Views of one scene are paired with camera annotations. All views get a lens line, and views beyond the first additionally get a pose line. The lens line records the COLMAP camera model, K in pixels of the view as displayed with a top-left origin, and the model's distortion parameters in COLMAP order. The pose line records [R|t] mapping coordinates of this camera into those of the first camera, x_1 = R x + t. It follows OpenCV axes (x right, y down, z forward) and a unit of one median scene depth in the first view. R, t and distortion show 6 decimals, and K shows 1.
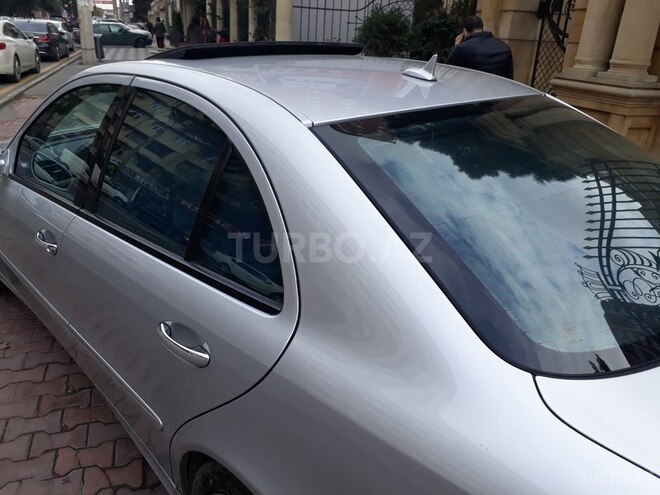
lens RADIAL K [[517.3, 0, 347.3], [0, 517.3, 250.6], [0, 0, 1]] dist [-0.012807, 0.012397]
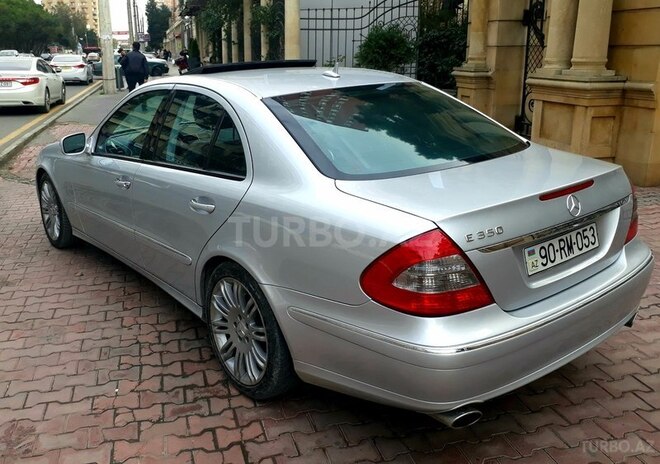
lens RADIAL K [[643.8, 0, 330.2], [0, 643.8, 230.8], [0, 0, 1]] dist [0.019957, 0.000000]
pose [[0.994170, -0.032976, -0.102658, 0.094105], [0.019990, 0.991950, -0.125042, 0.128328], [0.105955, 0.122261, 0.986826, -0.306334]]
